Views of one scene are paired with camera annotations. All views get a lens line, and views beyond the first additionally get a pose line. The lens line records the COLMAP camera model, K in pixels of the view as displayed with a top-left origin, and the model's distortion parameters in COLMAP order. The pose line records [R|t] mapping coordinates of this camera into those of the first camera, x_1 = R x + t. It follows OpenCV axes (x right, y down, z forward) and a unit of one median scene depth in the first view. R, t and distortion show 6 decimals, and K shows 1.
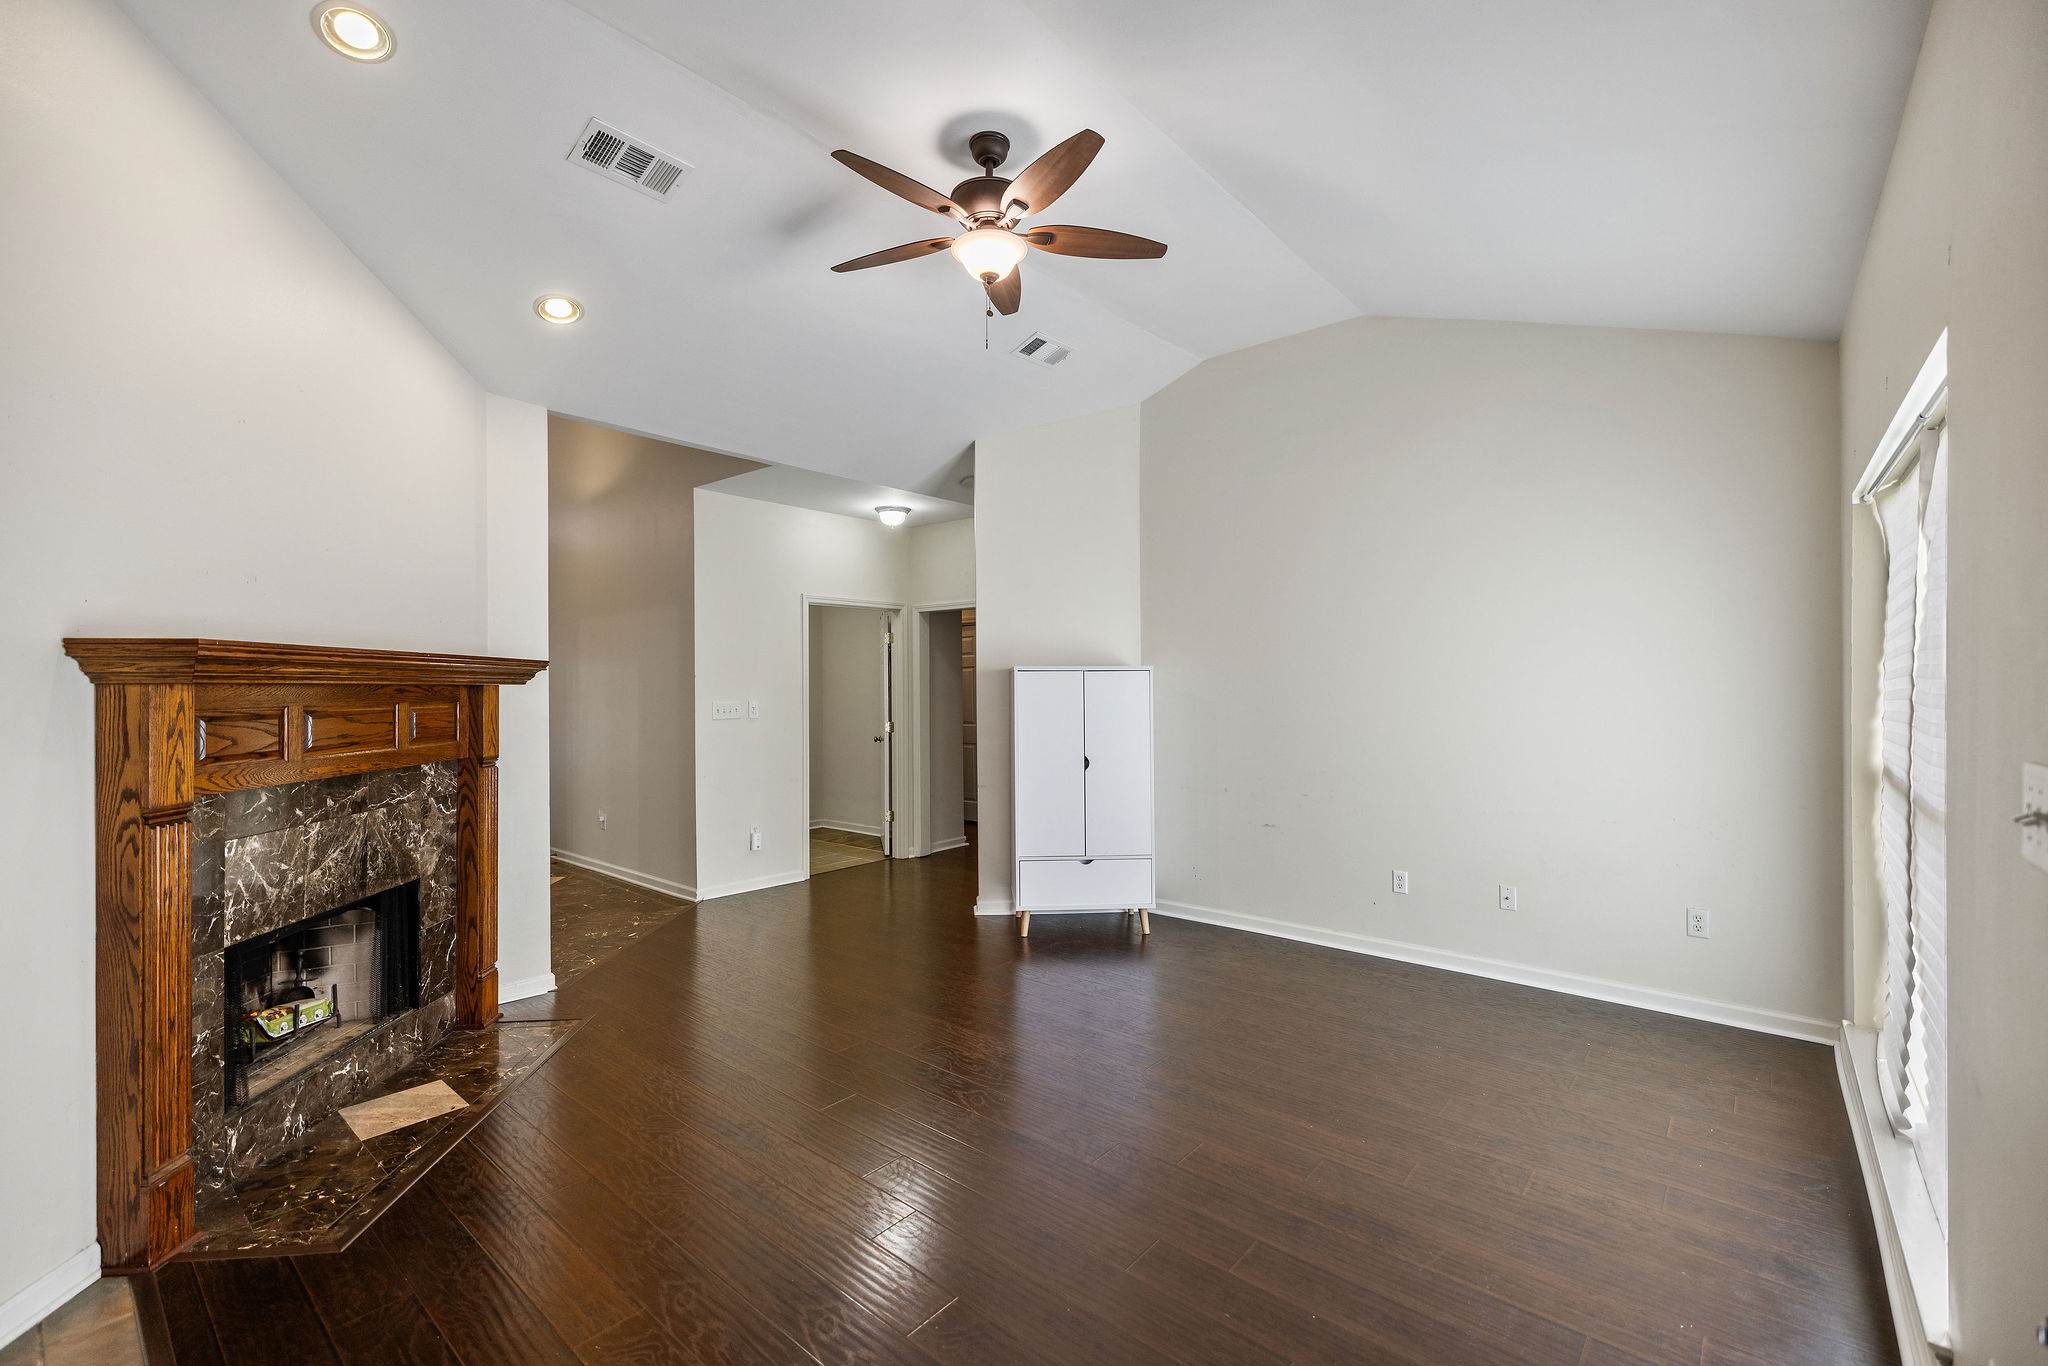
lens RADIAL K [[860.8, 0, 1032.1], [0, 860.8, 679.5], [0, 0, 1]] dist [0.003975, -0.000120]
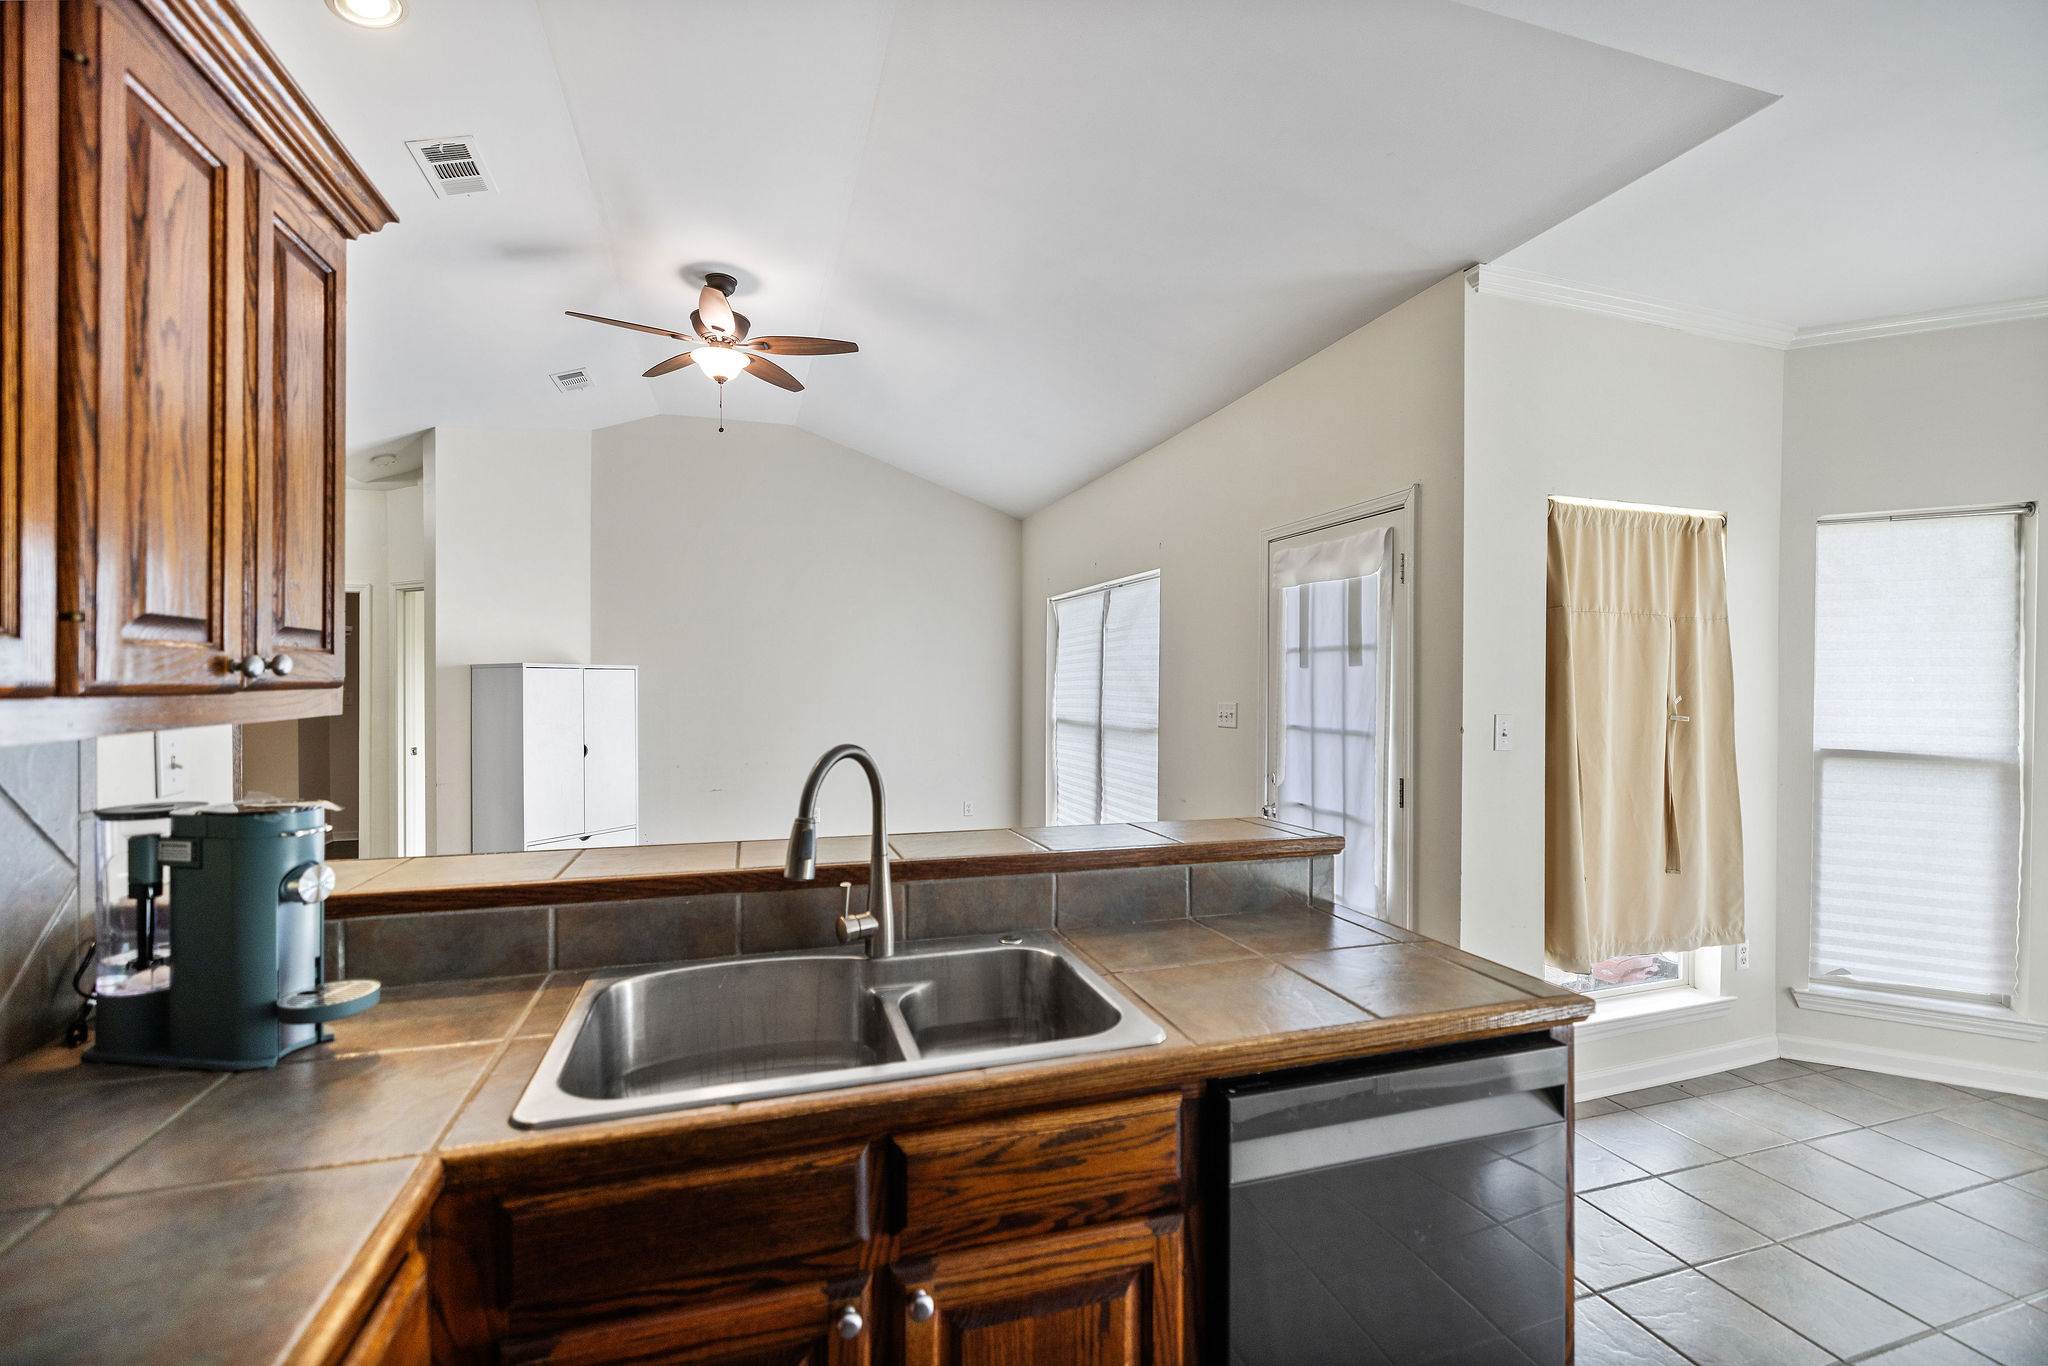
lens RADIAL K [[860.8, 0, 1017.8], [0, 860.8, 683.1], [0, 0, 1]] dist [0.003975, -0.000120]
pose [[0.525556, 0.006265, 0.850736, -0.954308], [-0.009962, 0.999950, -0.001210, 0.007742], [-0.850701, -0.007839, 0.525592, -0.112690]]
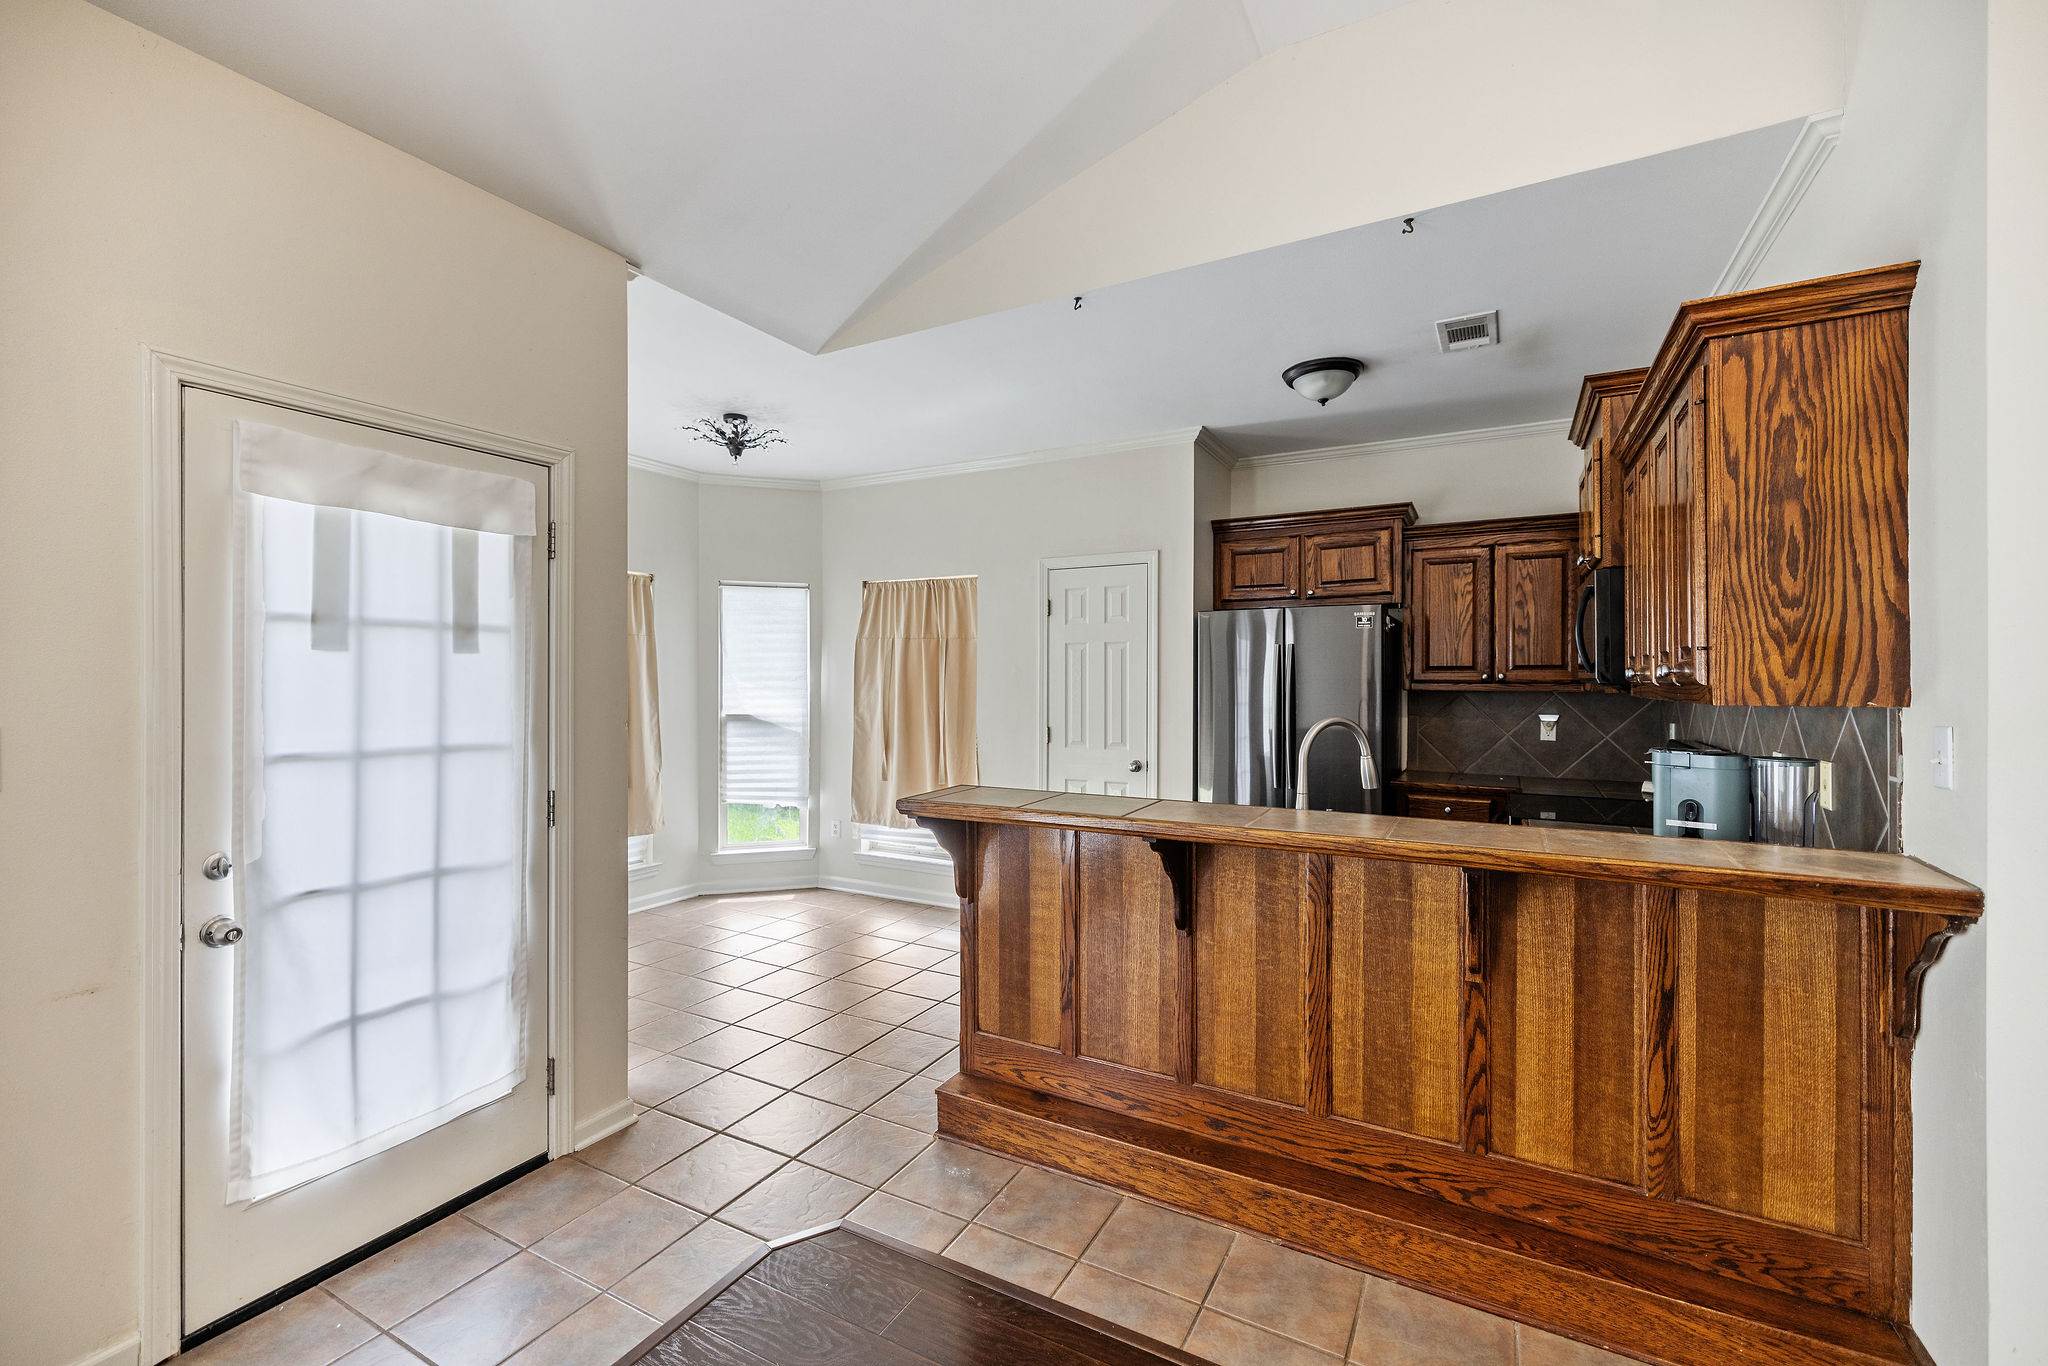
lens RADIAL K [[860.8, 0, 1024.4], [0, 860.8, 678.4], [0, 0, 1]] dist [0.003975, -0.000120]
pose [[-0.977328, 0.003261, -0.211705, -0.154428], [0.003787, 0.999991, -0.002077, 0.007049], [0.211696, -0.002832, -0.977331, 0.934144]]
